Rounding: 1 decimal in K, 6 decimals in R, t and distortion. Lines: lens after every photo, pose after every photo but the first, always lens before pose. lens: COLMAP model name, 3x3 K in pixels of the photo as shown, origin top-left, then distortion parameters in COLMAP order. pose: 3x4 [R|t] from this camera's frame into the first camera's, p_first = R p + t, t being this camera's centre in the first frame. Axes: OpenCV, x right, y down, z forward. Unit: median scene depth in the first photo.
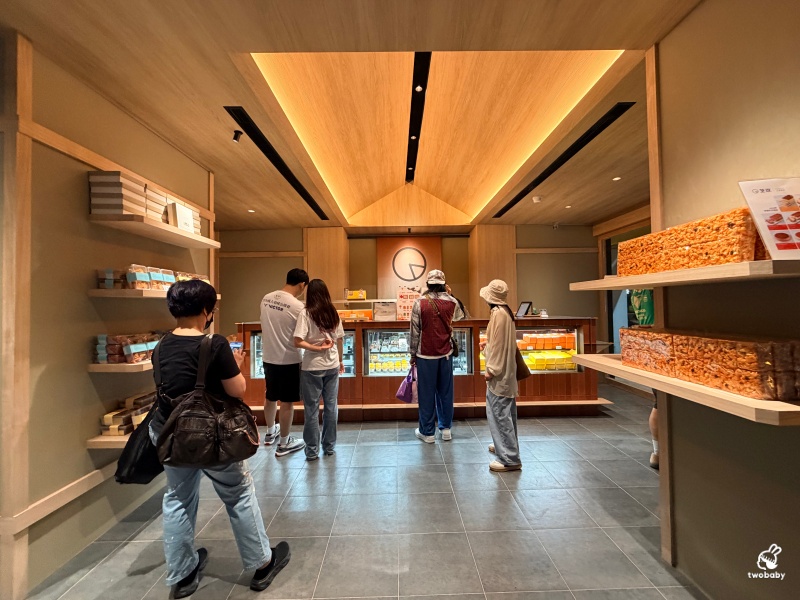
lens RADIAL K [[322.6, 0, 400.0], [0, 322.6, 300.0], [0, 0, 1]] dist [0.001392, -0.000001]
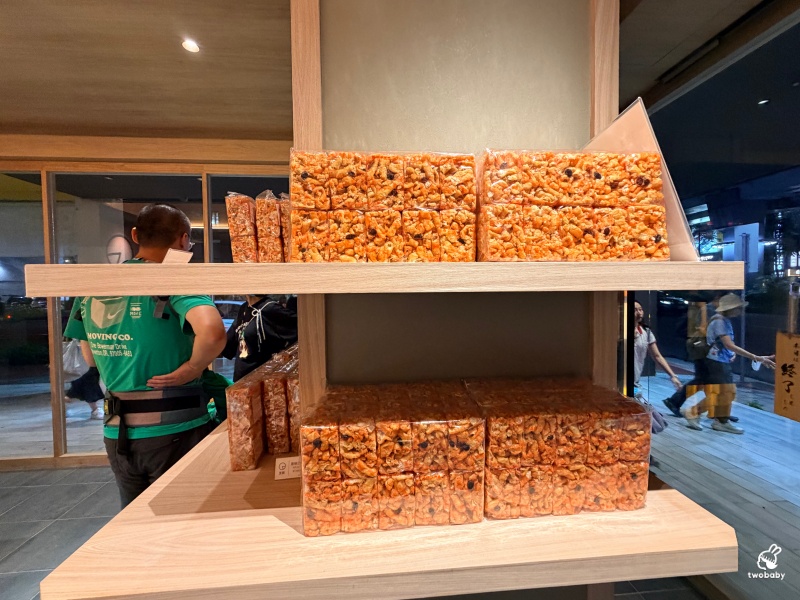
lens RADIAL K [[322.6, 0, 400.0], [0, 322.6, 300.0], [0, 0, 1]] dist [0.001392, -0.000001]
pose [[-0.068615, -0.020543, 0.997432, 0.463785], [-0.004245, 0.999785, 0.020299, -0.051187], [-0.997634, -0.002841, -0.068688, 1.171808]]
